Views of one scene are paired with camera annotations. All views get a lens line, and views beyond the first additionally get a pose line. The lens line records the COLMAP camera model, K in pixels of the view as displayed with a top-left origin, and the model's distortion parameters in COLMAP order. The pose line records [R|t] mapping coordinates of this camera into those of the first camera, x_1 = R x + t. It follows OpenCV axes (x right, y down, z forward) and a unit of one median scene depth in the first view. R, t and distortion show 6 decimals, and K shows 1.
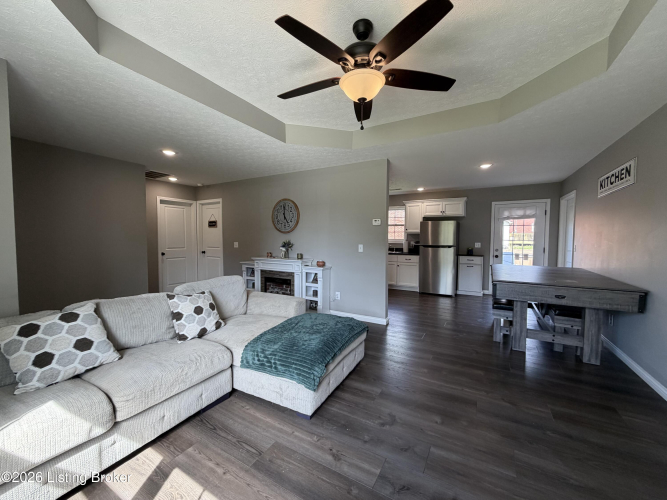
lens RADIAL K [[274.1, 0, 333.3], [0, 274.1, 249.9], [0, 0, 1]] dist [-0.002449, 0.000812]
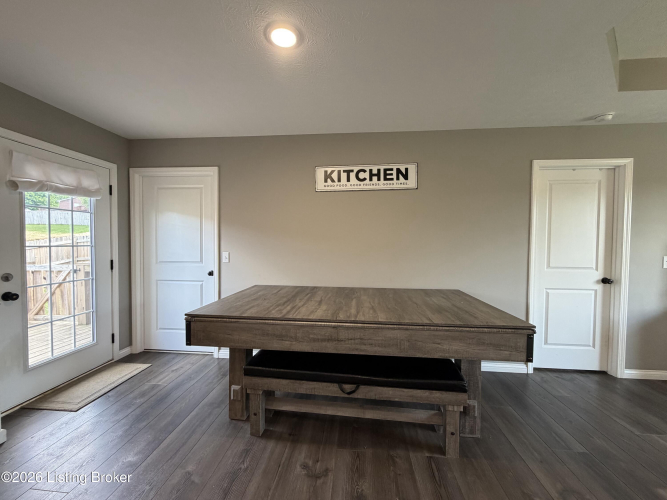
lens RADIAL K [[274.1, 0, 333.0], [0, 274.1, 249.7], [0, 0, 1]] dist [-0.002449, 0.000812]
pose [[-0.411088, -0.032652, 0.911011, 0.148934], [0.030925, 0.998284, 0.049735, -0.038886], [-0.911071, 0.048619, -0.409372, 0.821091]]
